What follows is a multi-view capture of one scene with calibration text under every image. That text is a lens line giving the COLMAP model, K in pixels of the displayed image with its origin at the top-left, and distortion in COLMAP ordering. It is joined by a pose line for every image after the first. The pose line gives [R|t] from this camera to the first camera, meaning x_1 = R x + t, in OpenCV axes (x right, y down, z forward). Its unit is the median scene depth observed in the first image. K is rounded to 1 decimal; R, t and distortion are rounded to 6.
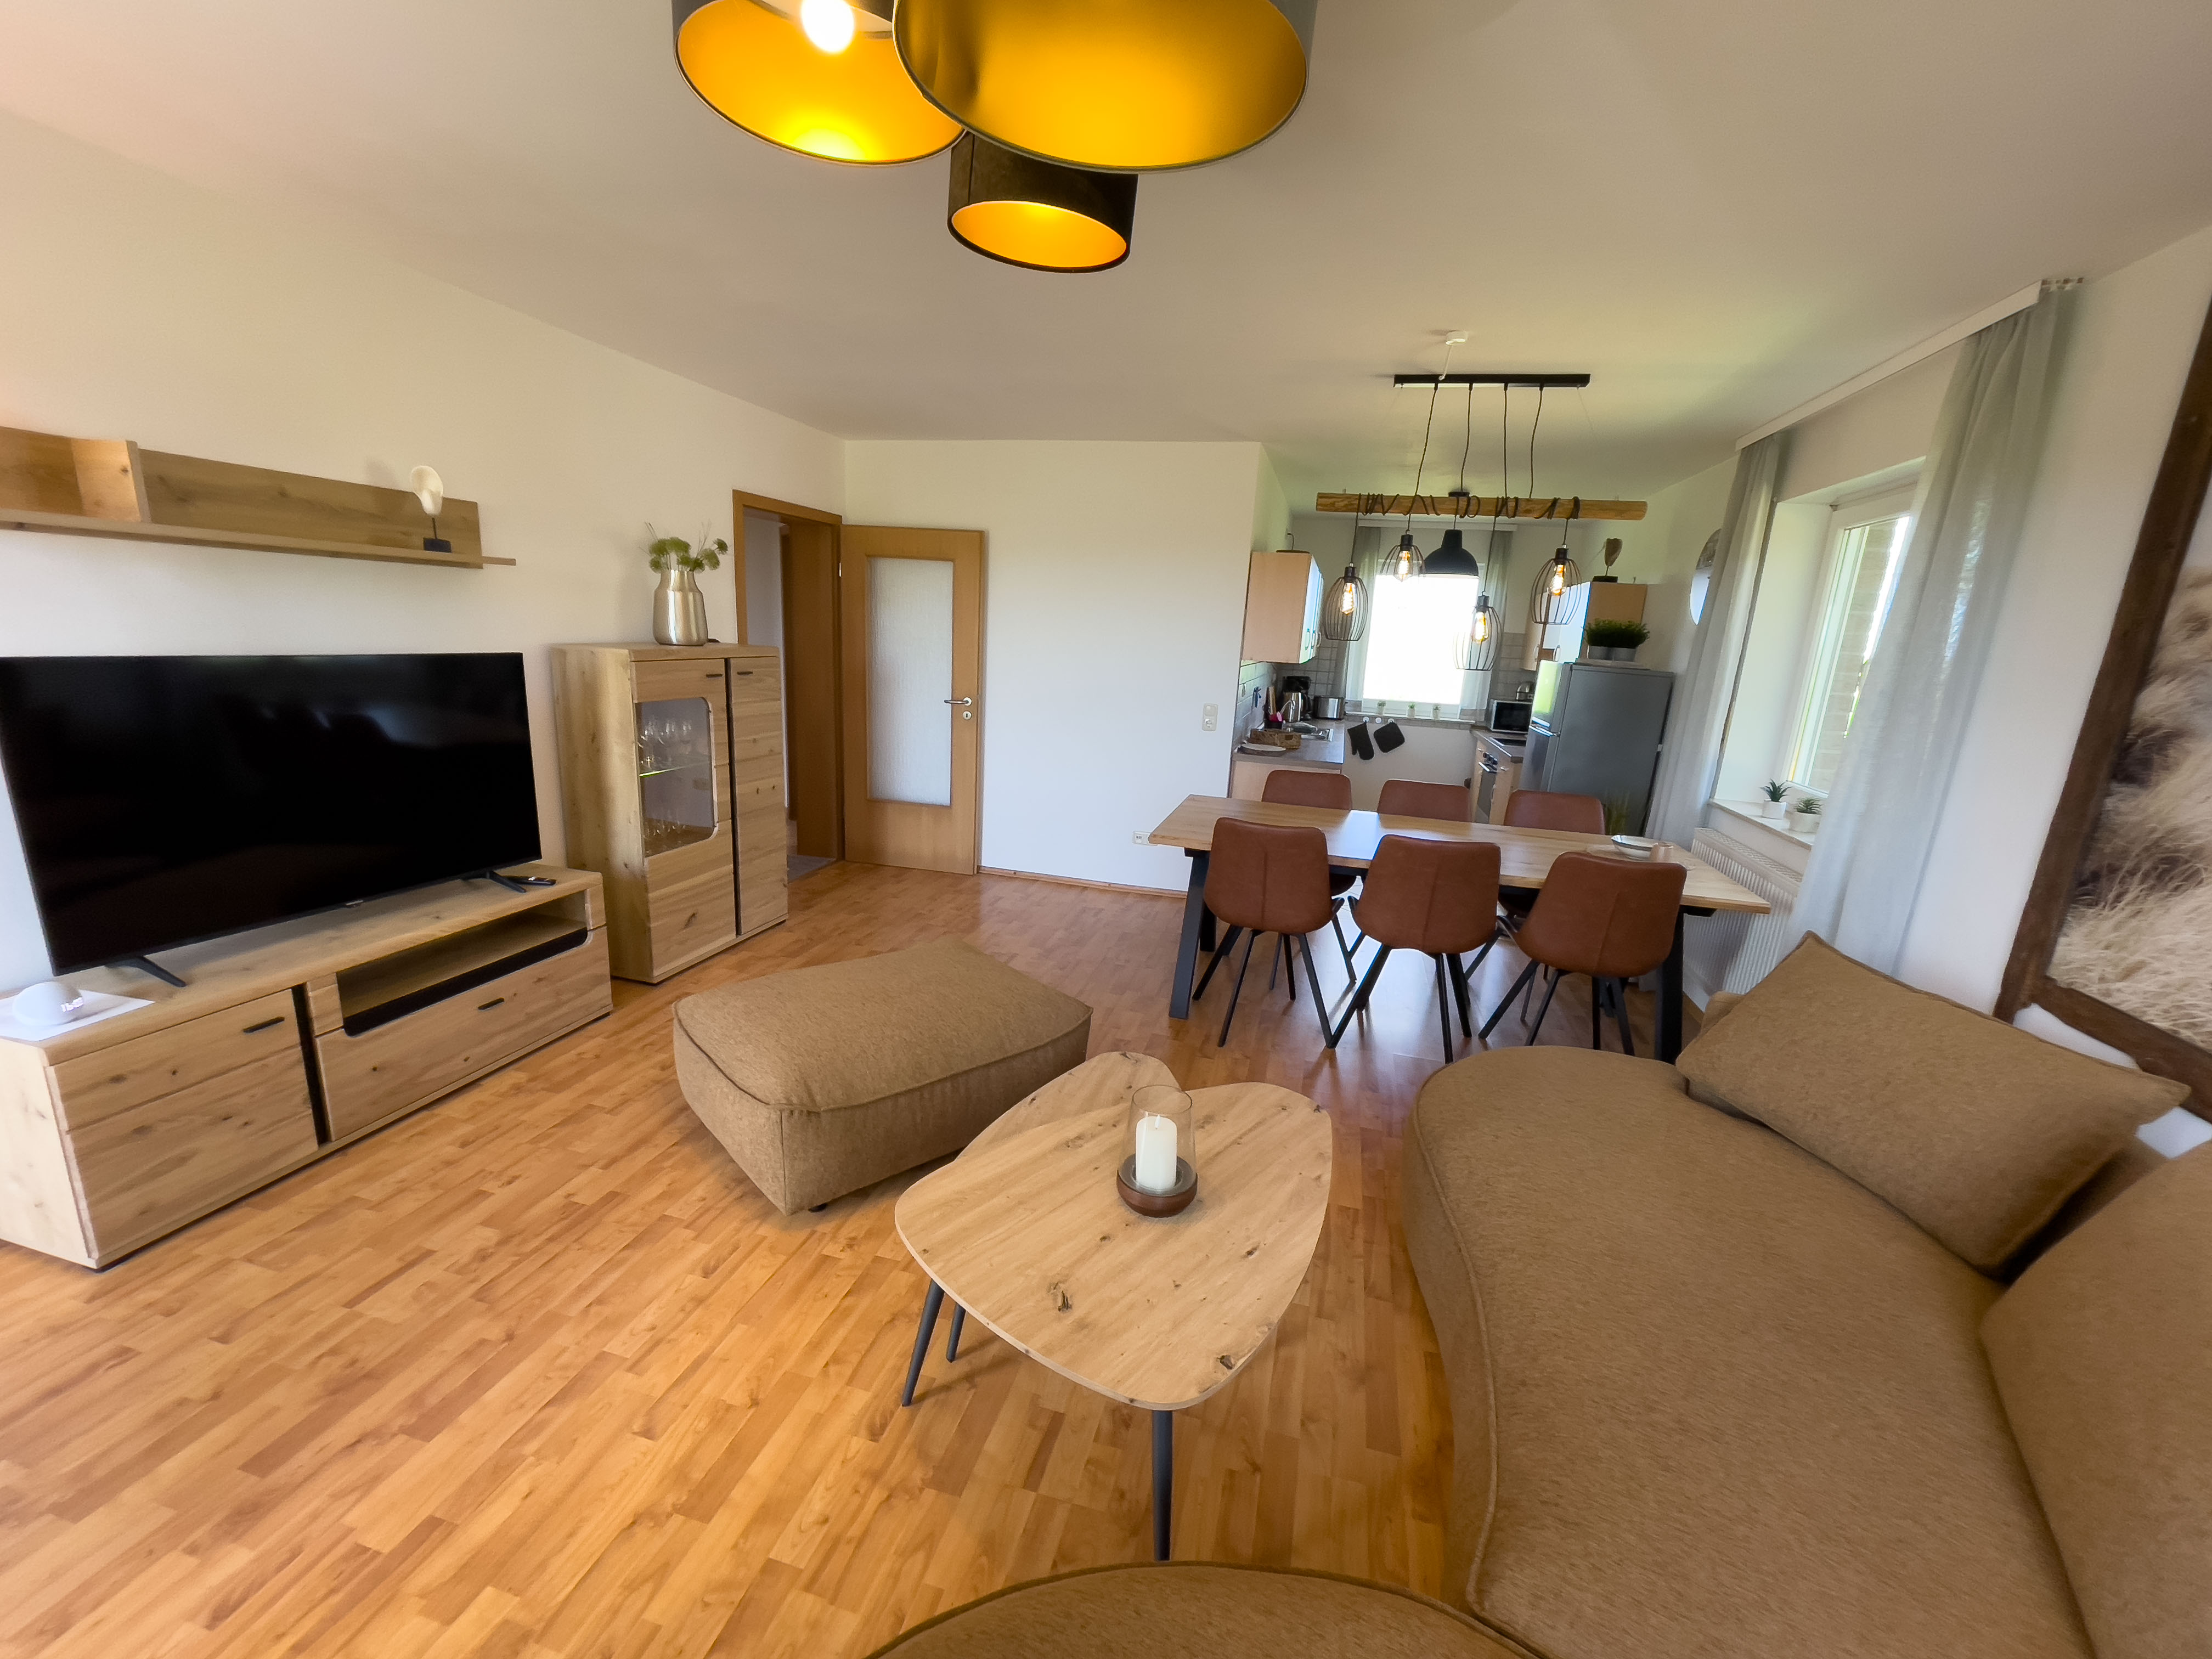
lens RADIAL K [[904.7, 0, 1104.5], [0, 904.7, 851.1], [0, 0, 1]] dist [-0.023568, 0.010910]
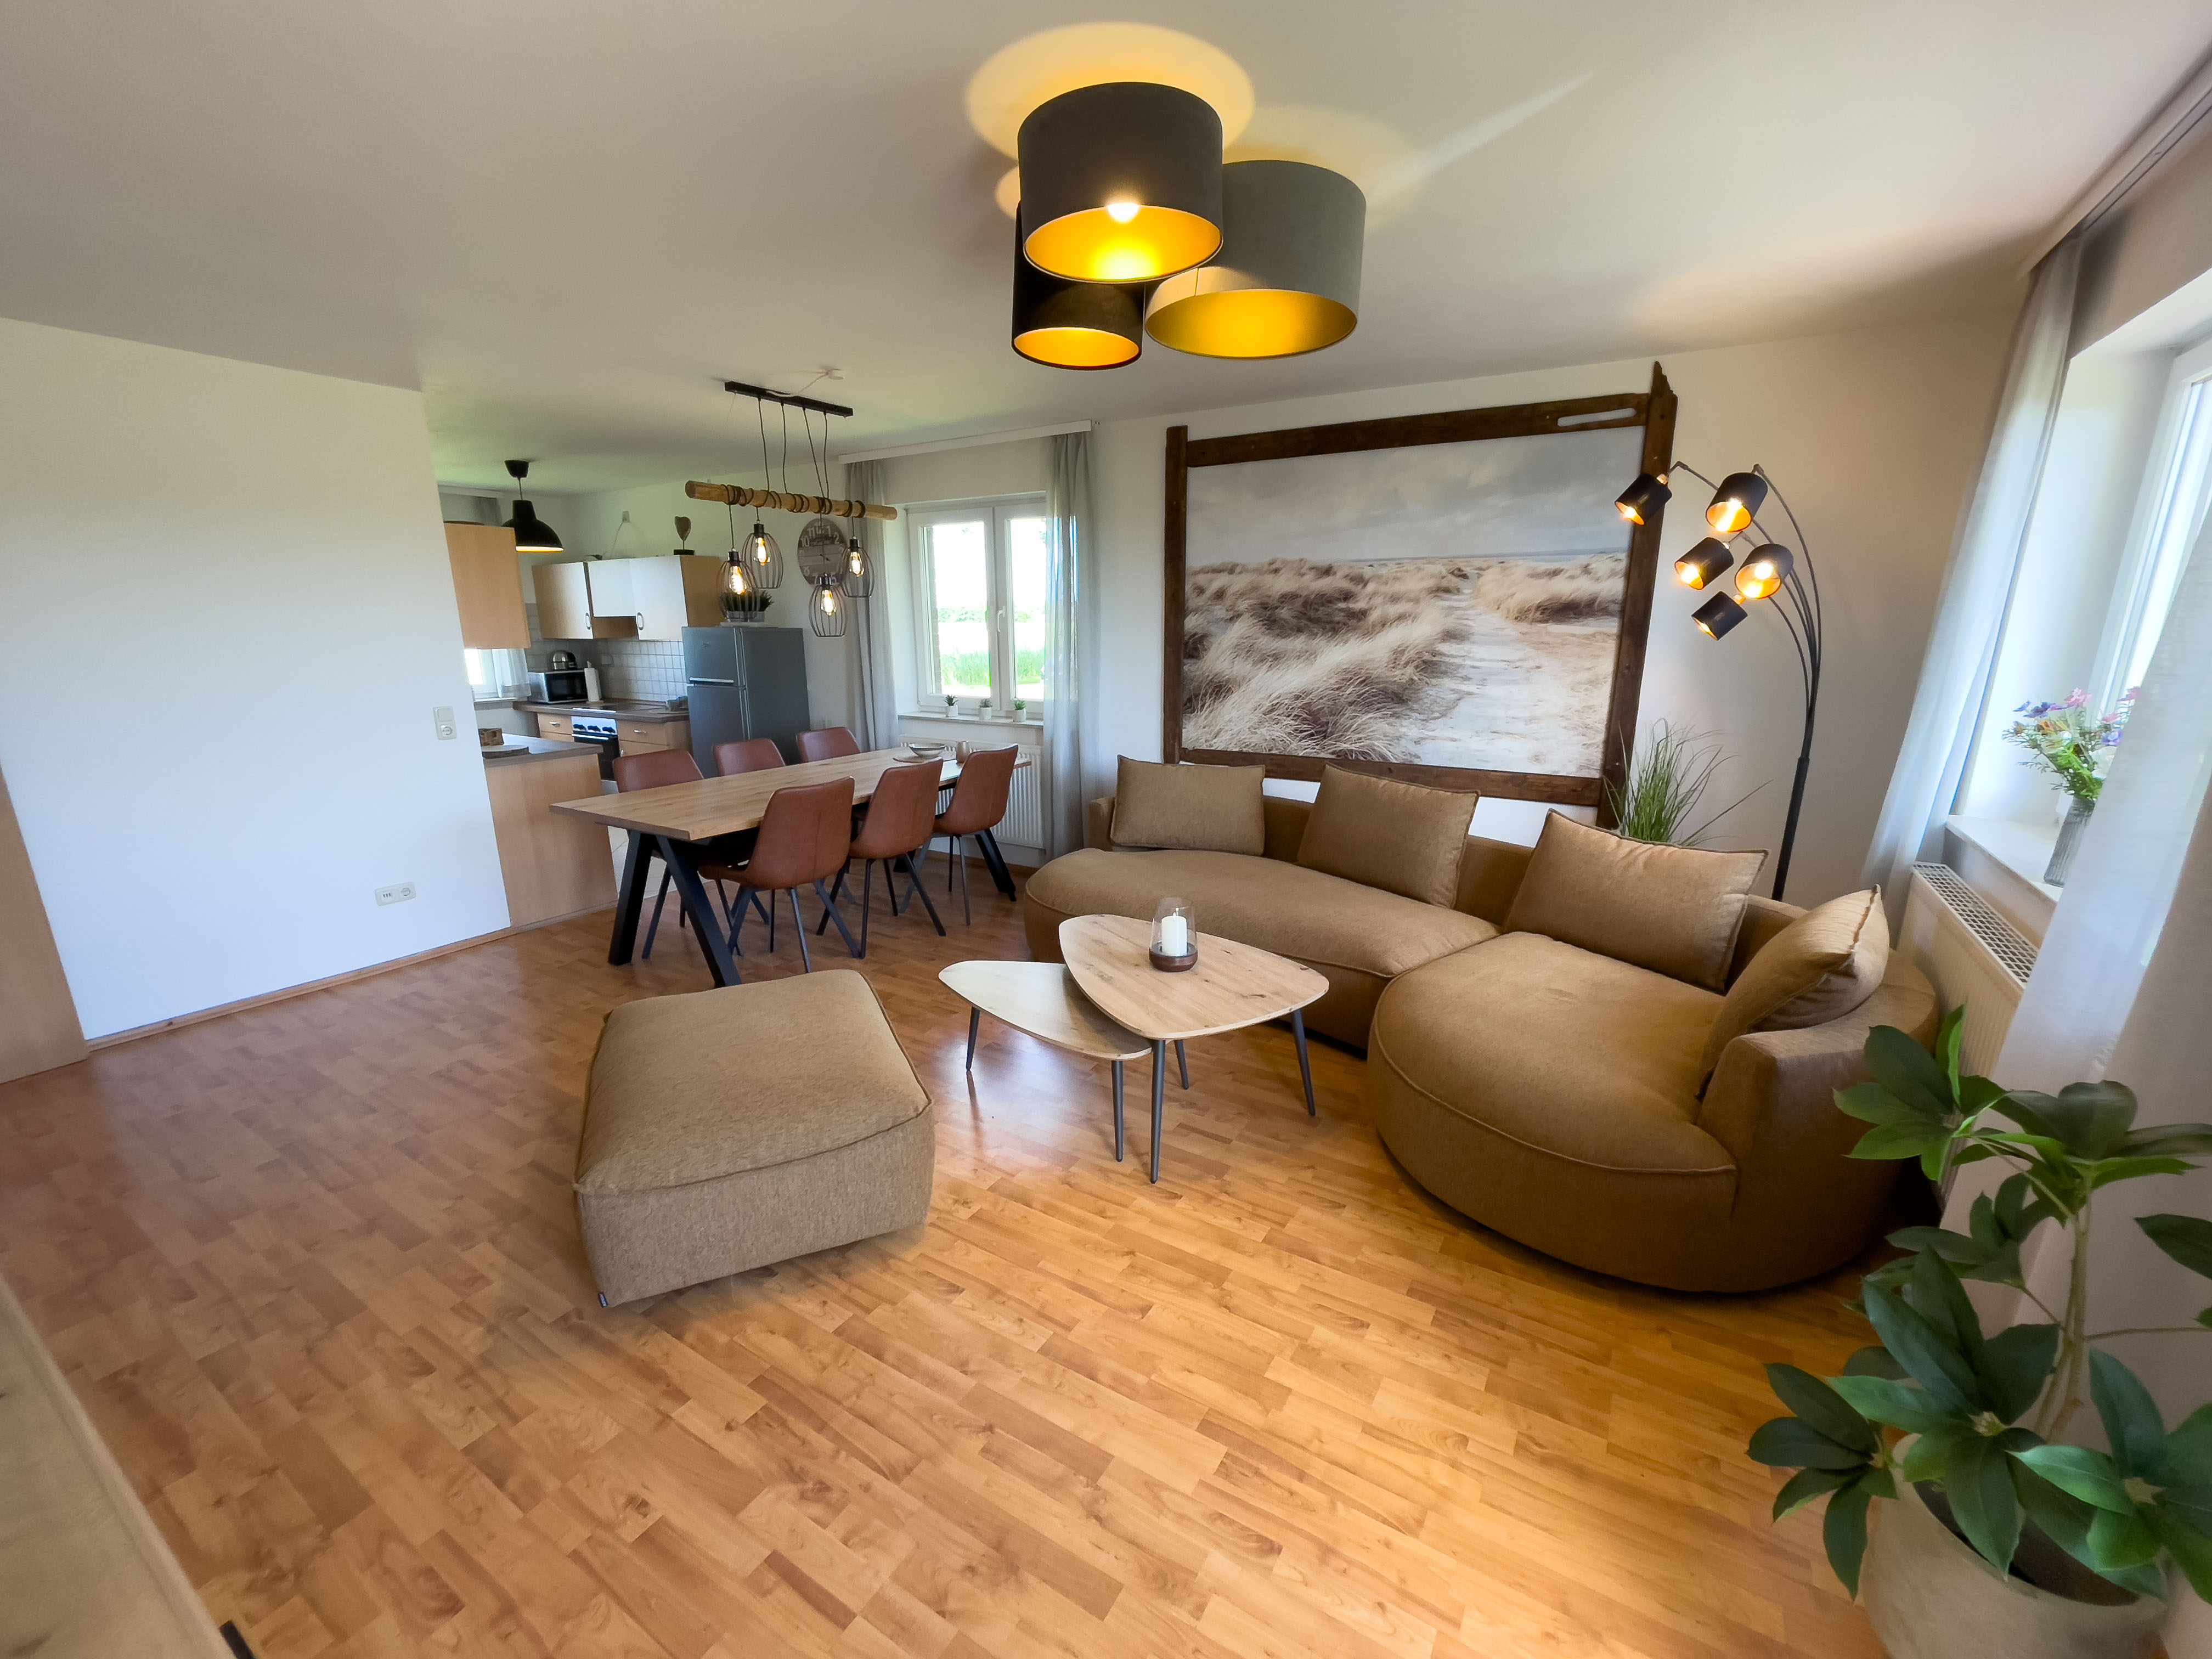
lens RADIAL K [[904.7, 0, 1105.6], [0, 904.7, 853.9], [0, 0, 1]] dist [-0.000972, -0.000209]
pose [[0.296934, -0.293709, 0.908606, -1.020403], [0.250356, 0.942182, 0.222745, -0.145917], [-0.921494, 0.161335, 0.353298, 0.366854]]
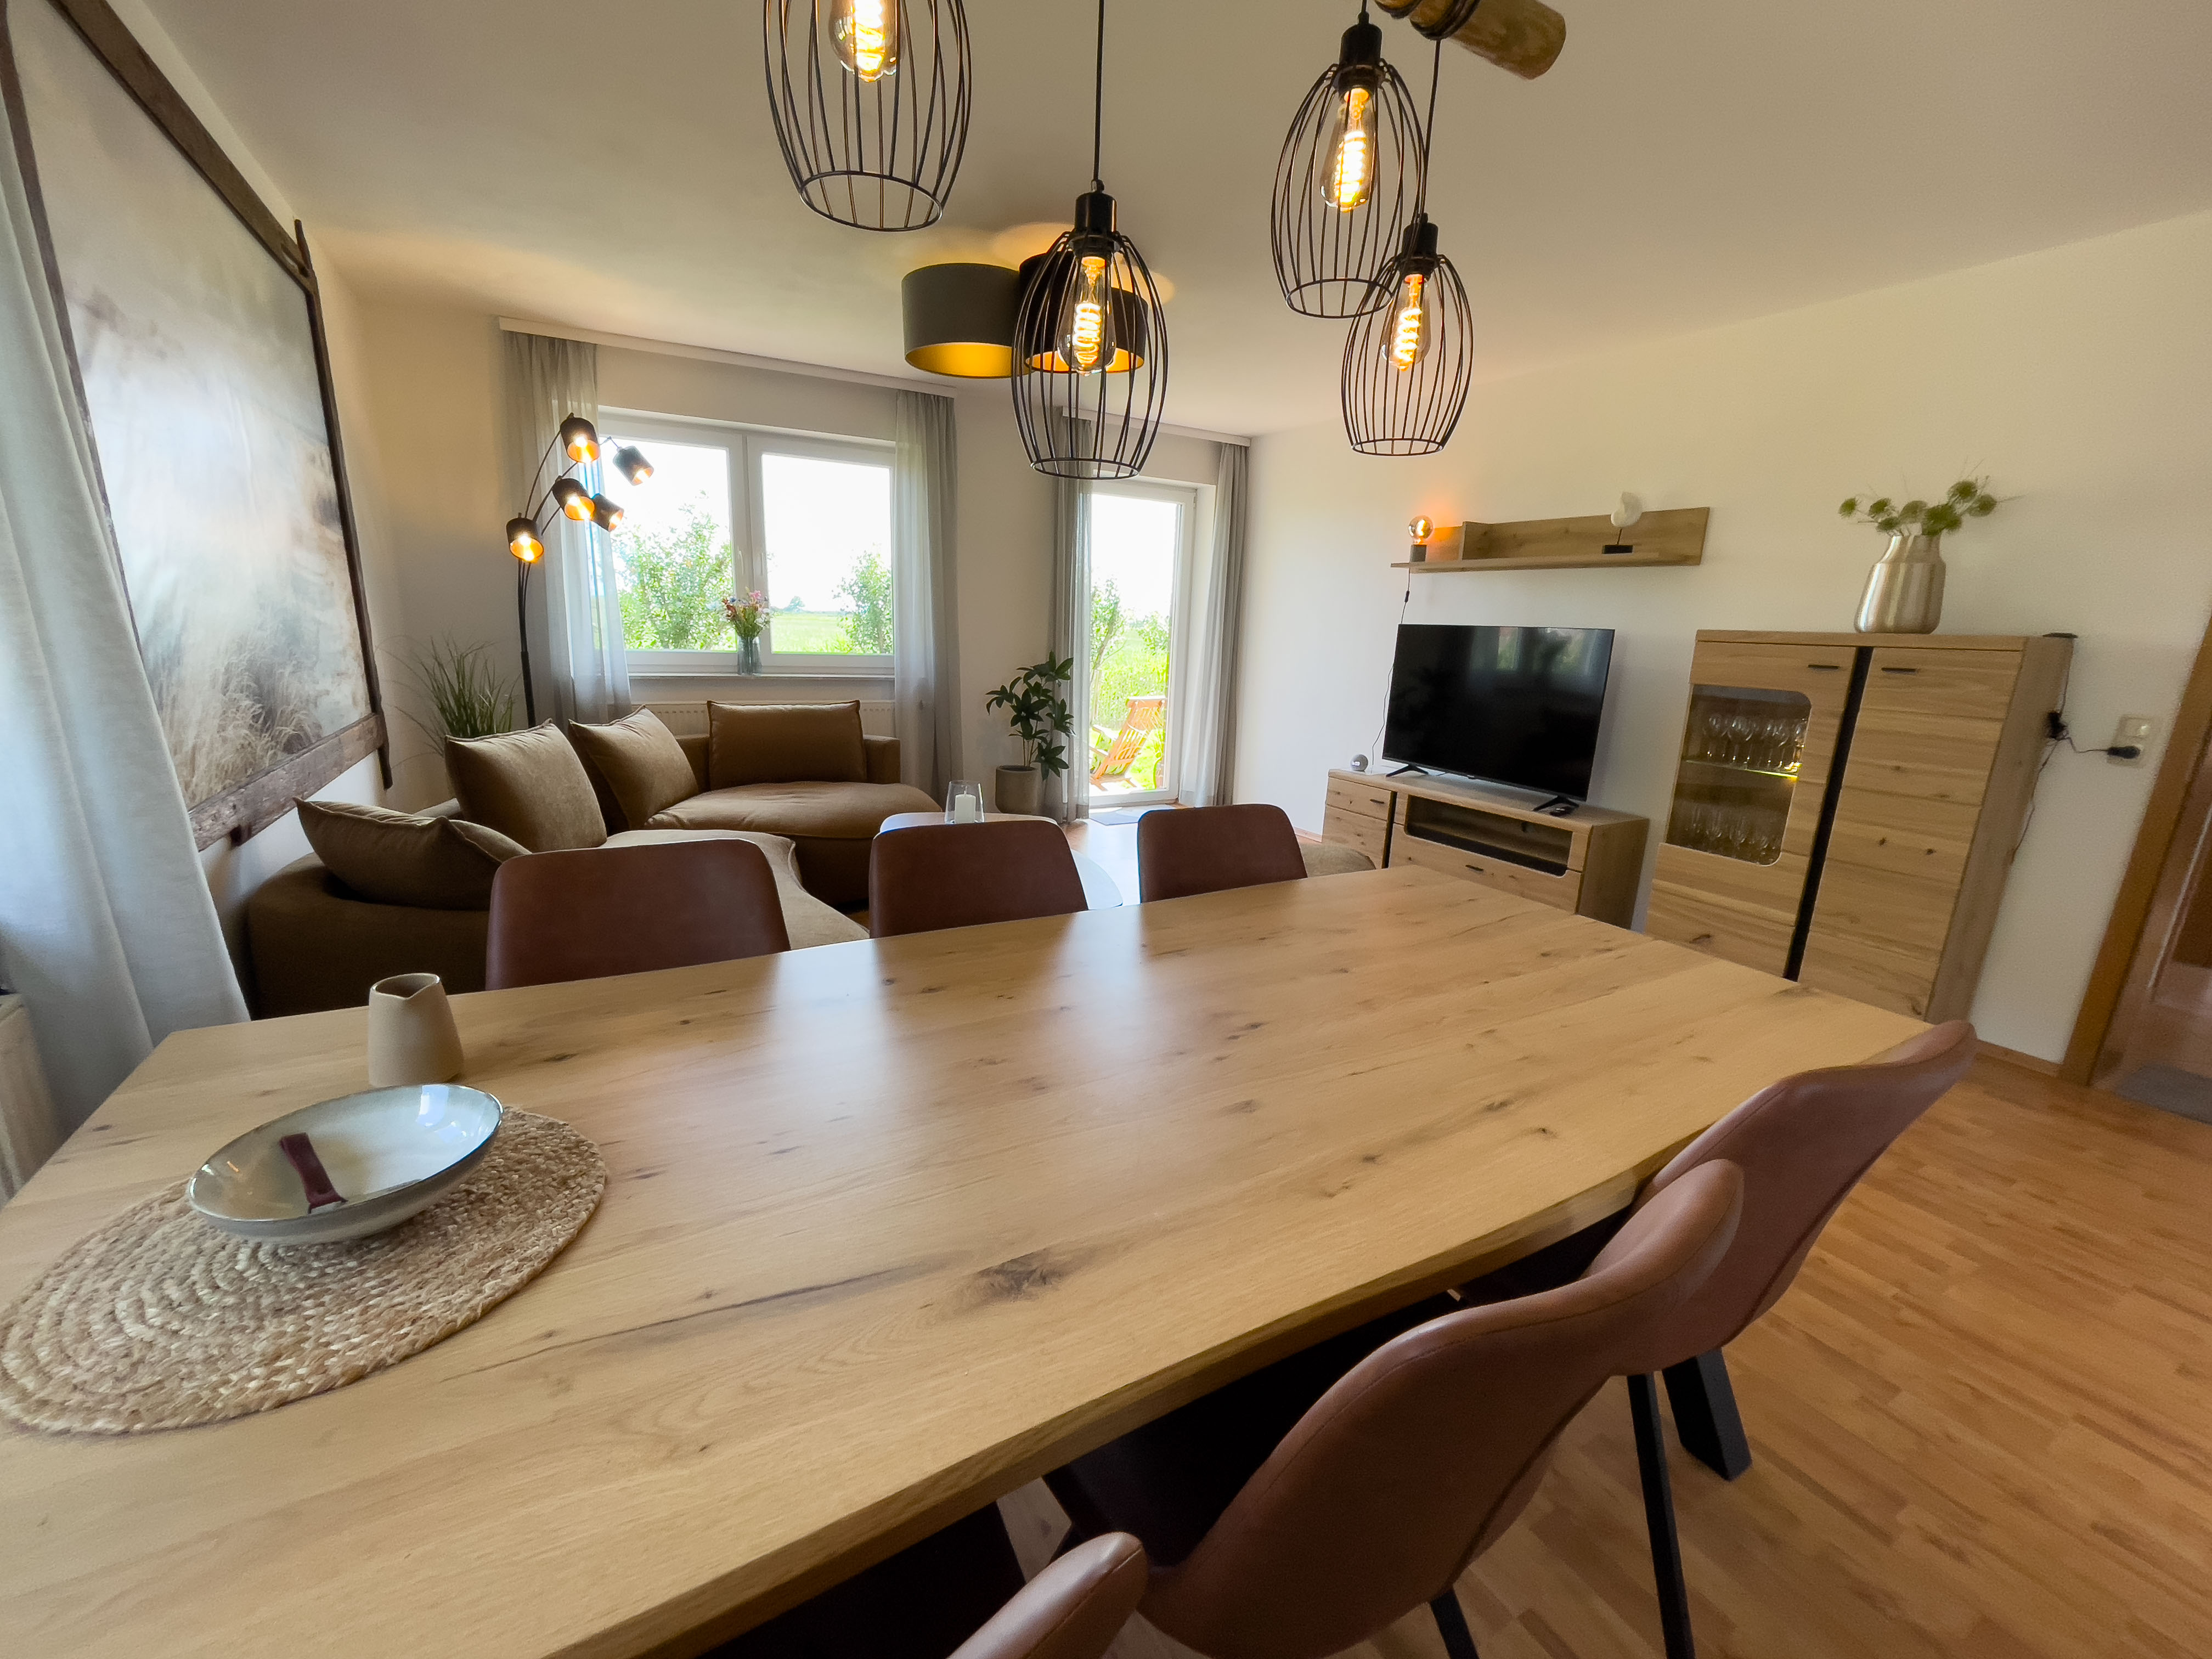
lens RADIAL K [[904.7, 0, 1104.5], [0, 904.7, 851.1], [0, 0, 1]] dist [-0.023568, 0.010910]
pose [[-0.708722, 0.094765, -0.699094, 0.899127], [-0.241208, 0.898669, 0.366349, -0.290678], [0.662972, 0.428267, -0.614049, 1.786275]]
